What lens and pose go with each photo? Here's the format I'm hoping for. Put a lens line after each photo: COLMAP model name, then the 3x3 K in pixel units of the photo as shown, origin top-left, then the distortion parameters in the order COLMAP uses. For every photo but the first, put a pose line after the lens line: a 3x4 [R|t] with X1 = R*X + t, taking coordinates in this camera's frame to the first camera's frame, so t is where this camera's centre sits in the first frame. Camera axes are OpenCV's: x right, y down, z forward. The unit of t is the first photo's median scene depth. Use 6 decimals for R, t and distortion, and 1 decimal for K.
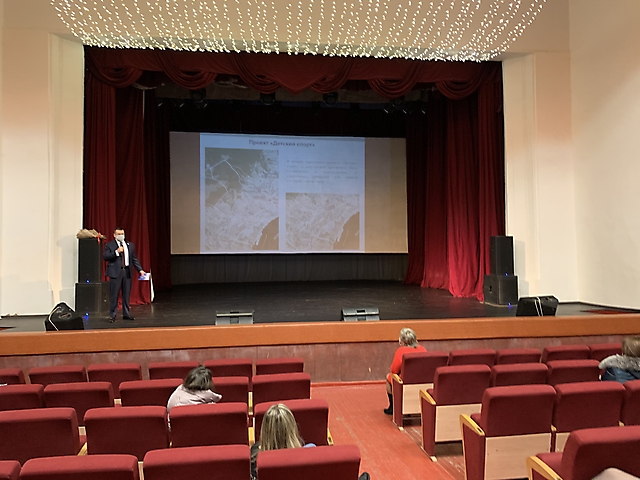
lens RADIAL K [[481.9, 0, 319.6], [0, 481.9, 239.8], [0, 0, 1]] dist [0.000512, -0.017072]
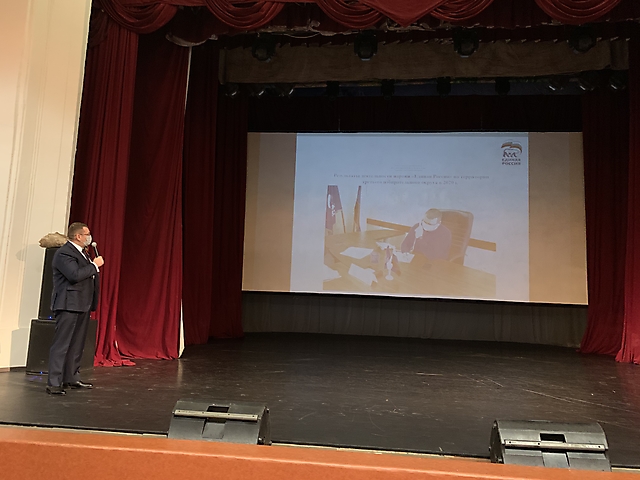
lens RADIAL K [[481.9, 0, 321.5], [0, 481.9, 240.6], [0, 0, 1]] dist [0.000512, -0.017072]
pose [[0.965460, 0.012911, -0.260231, 0.005694], [-0.040639, 0.994010, -0.101455, 0.025109], [0.257362, 0.108526, 0.960202, 0.326888]]
